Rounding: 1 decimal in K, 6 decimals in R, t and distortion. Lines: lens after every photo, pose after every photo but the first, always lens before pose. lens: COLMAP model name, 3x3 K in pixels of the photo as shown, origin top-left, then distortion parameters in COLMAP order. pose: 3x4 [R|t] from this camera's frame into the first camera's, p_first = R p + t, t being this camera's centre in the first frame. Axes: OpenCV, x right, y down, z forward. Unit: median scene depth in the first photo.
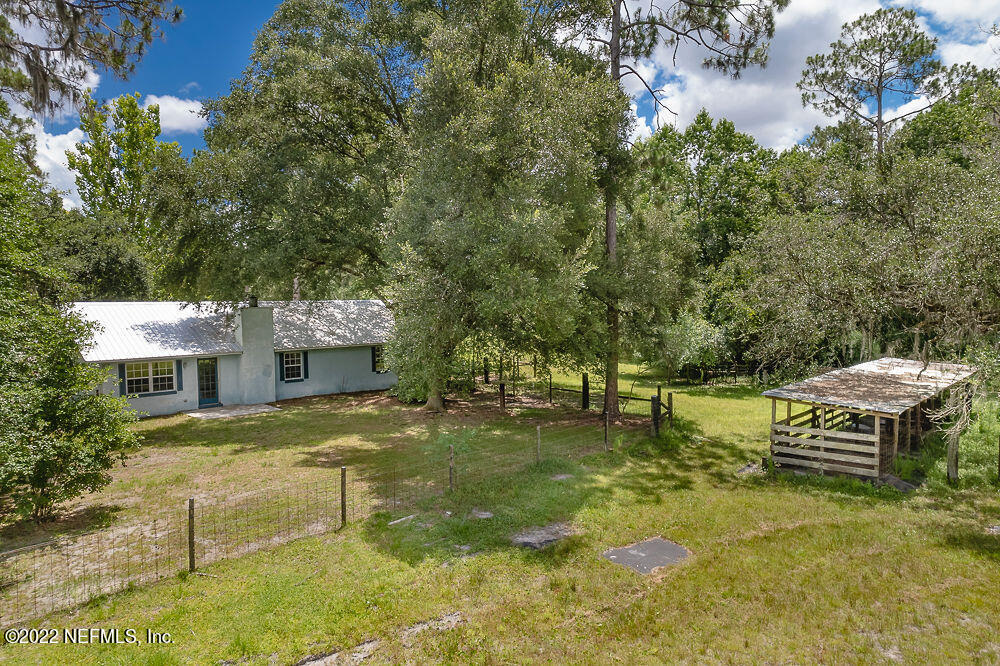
lens RADIAL K [[647.7, 0, 505.3], [0, 647.7, 332.5], [0, 0, 1]] dist [-0.075576, 0.079083]
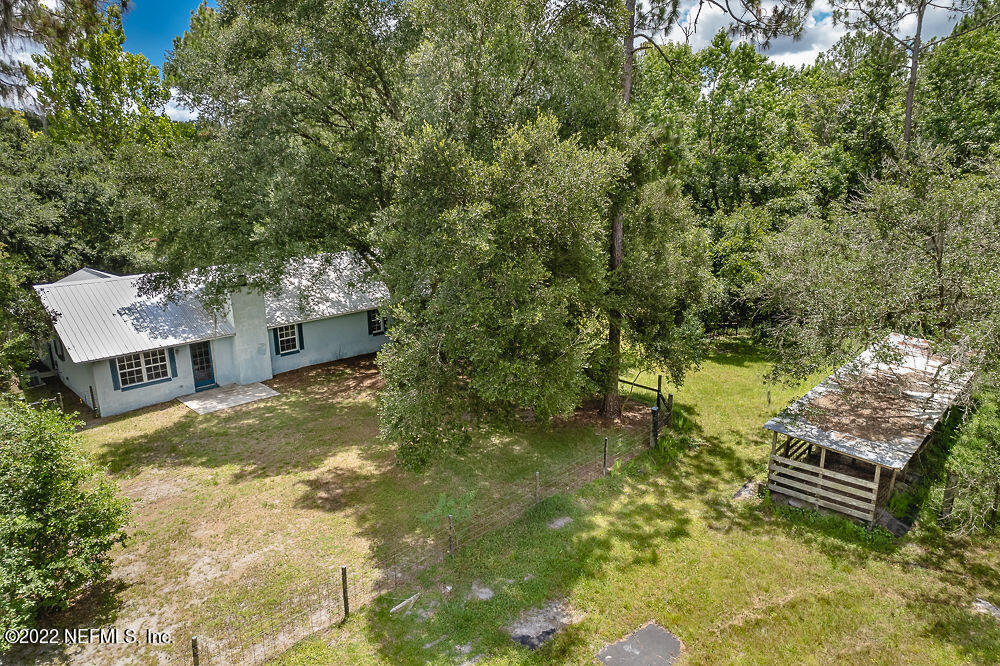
lens RADIAL K [[647.7, 0, 505.3], [0, 647.7, 332.5], [0, 0, 1]] dist [-0.075576, 0.079083]
pose [[0.999996, 0.000892, 0.002703, -0.001138], [-0.001419, 0.979446, 0.201700, -0.223159], [-0.002468, -0.201703, 0.979444, 0.057975]]
